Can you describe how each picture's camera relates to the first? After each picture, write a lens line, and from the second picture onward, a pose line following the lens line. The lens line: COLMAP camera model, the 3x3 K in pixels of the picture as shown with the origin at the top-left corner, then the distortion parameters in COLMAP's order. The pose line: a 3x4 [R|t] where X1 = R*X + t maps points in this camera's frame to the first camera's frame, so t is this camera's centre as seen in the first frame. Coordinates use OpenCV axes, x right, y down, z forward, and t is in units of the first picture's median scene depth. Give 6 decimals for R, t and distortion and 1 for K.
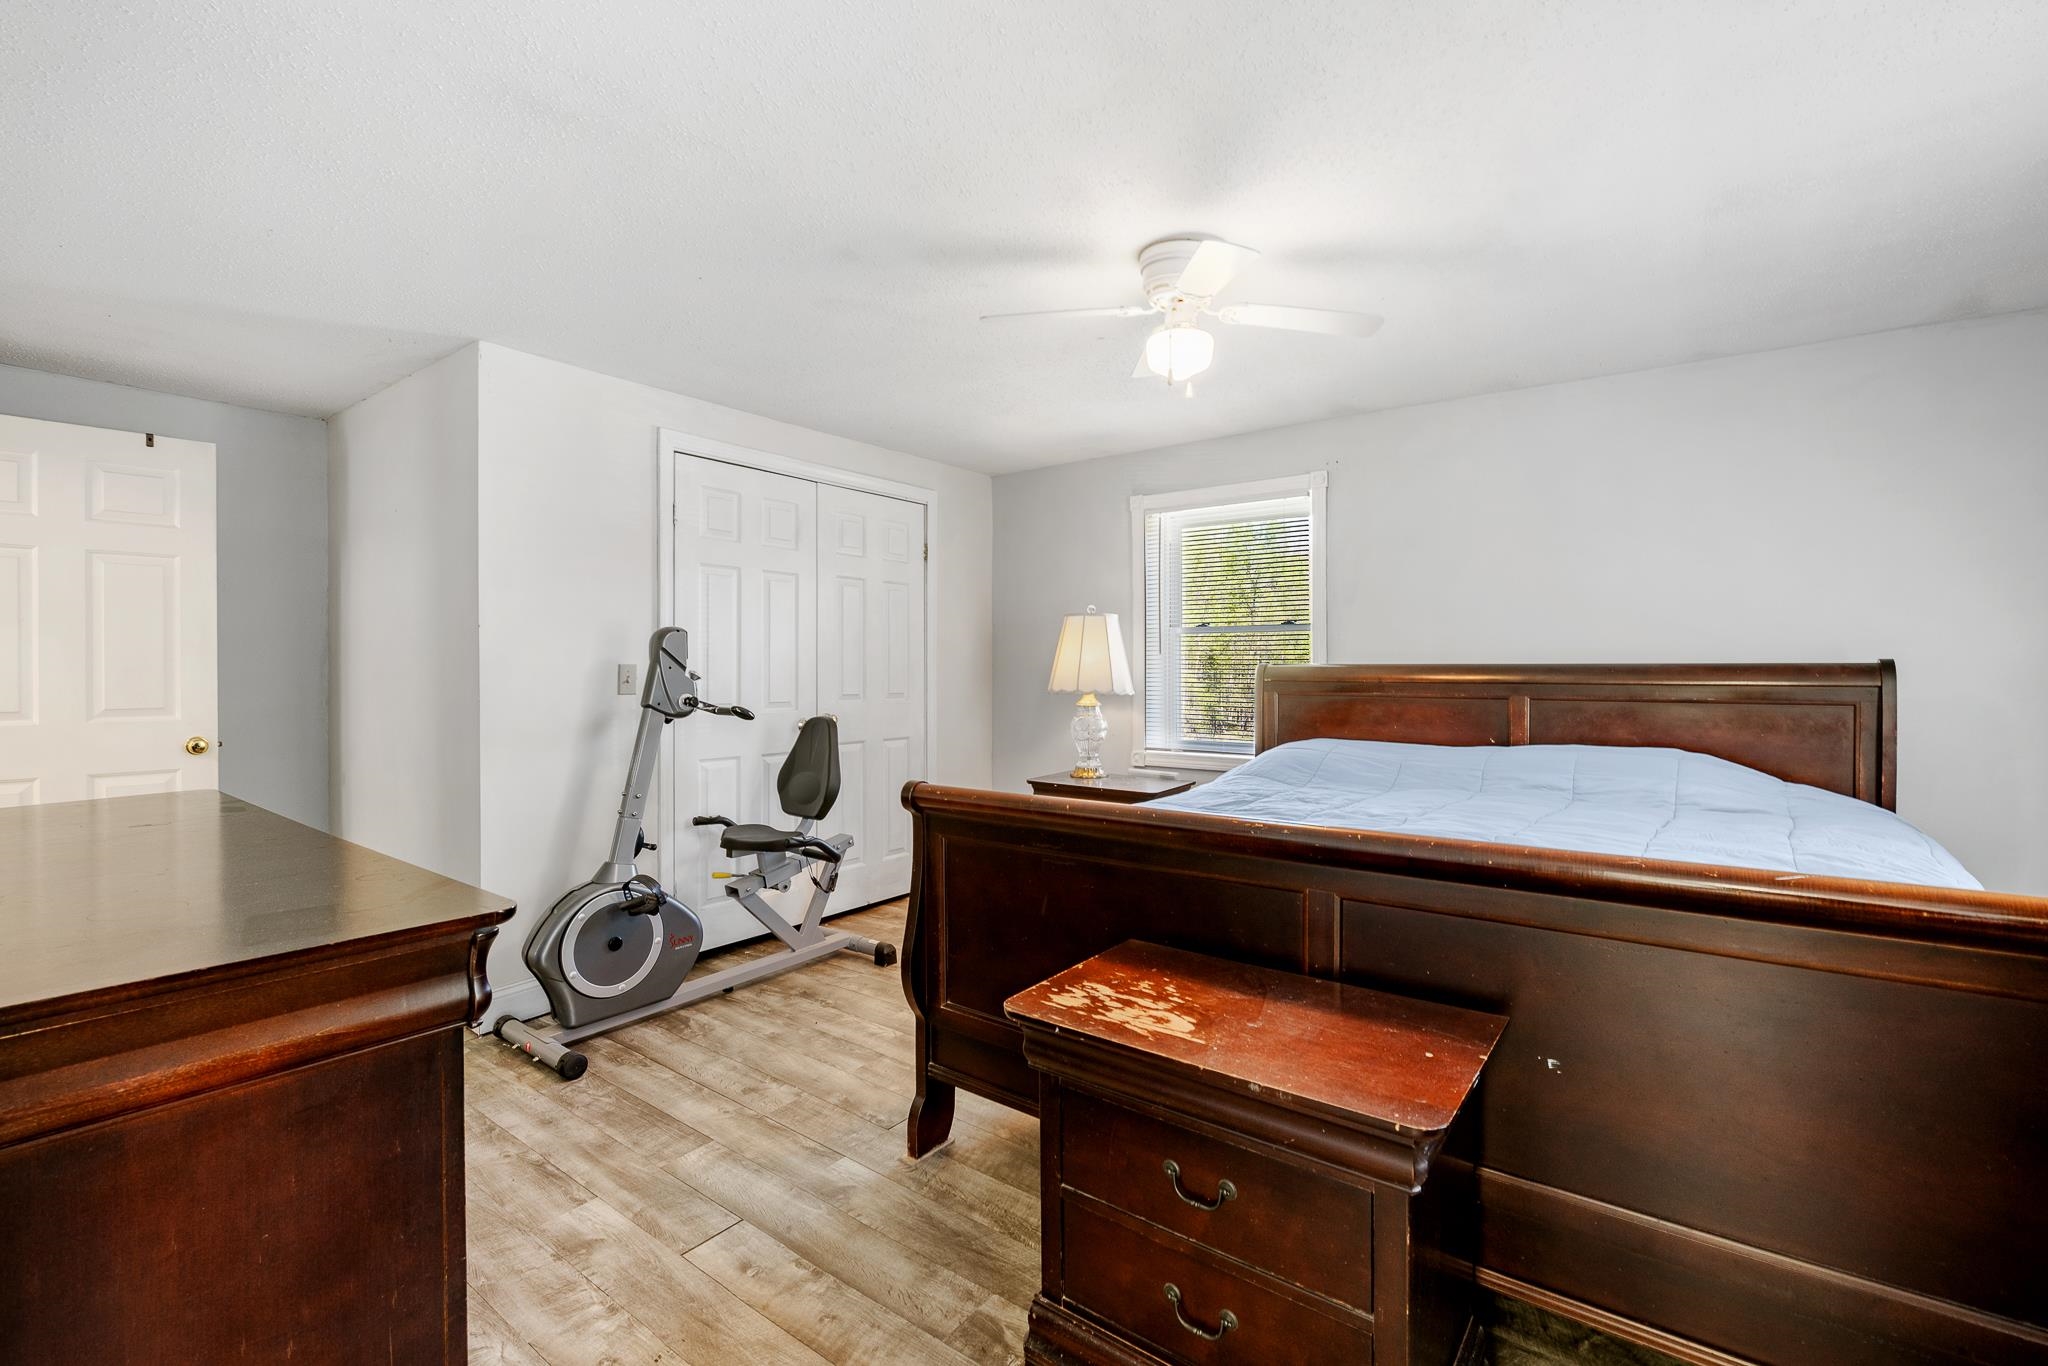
lens RADIAL K [[872.5, 0, 1015.4], [0, 872.5, 689.0], [0, 0, 1]] dist [-0.037606, 0.000005]
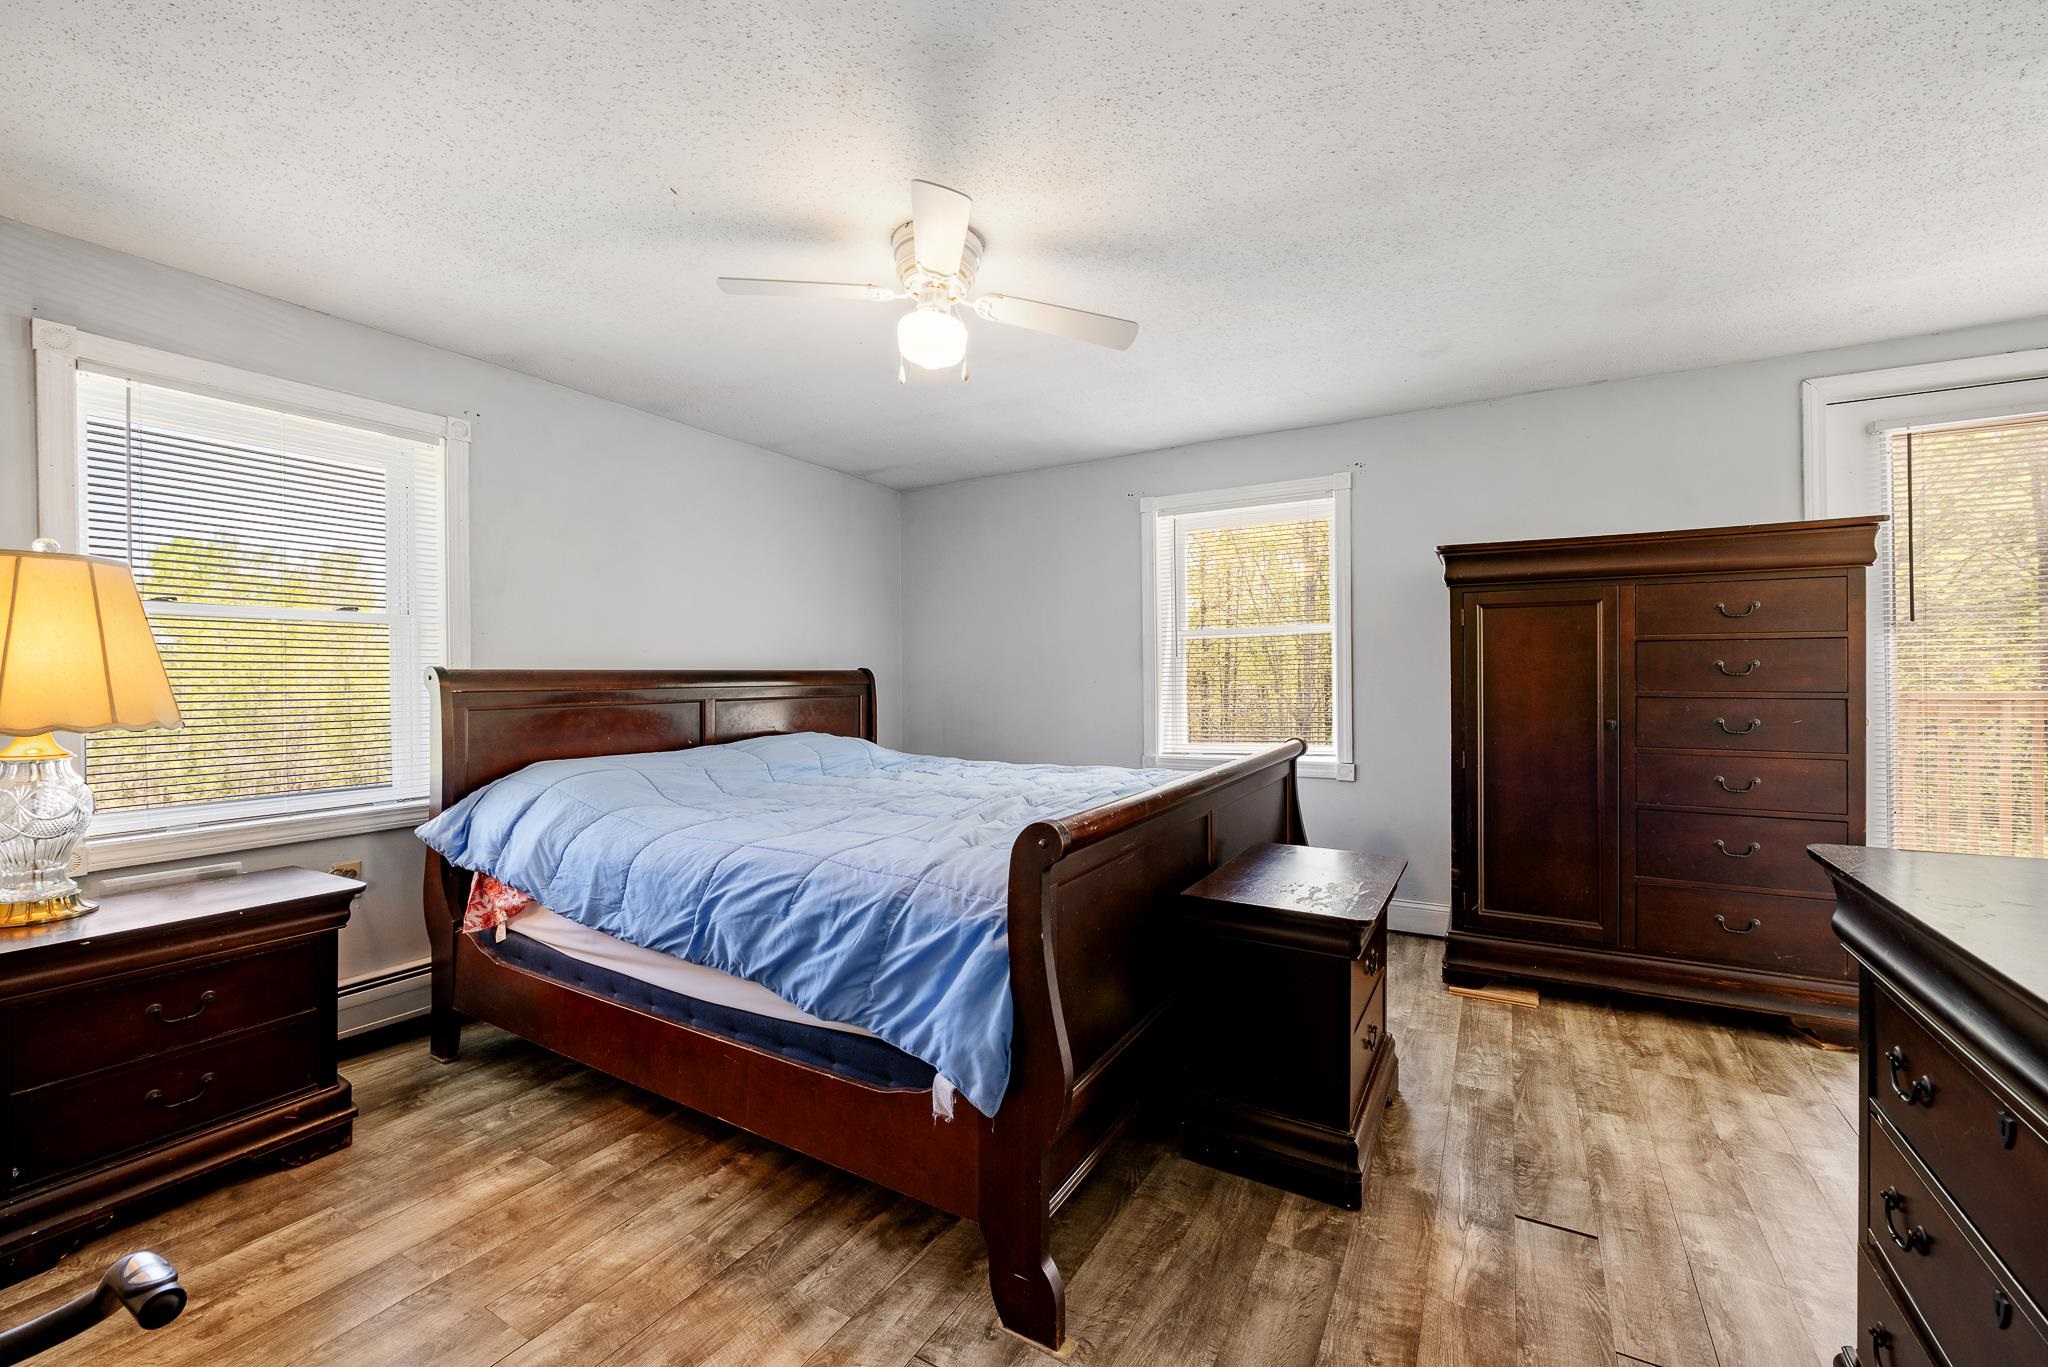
lens RADIAL K [[830.5, 0, 1020.5], [0, 830.5, 675.4], [0, 0, 1]] dist [-0.007657, -0.000726]
pose [[-0.125632, 0.003106, 0.992072, -0.620230], [0.028902, 0.999582, 0.000530, -0.014271], [-0.991656, 0.028739, -0.125669, 0.852980]]
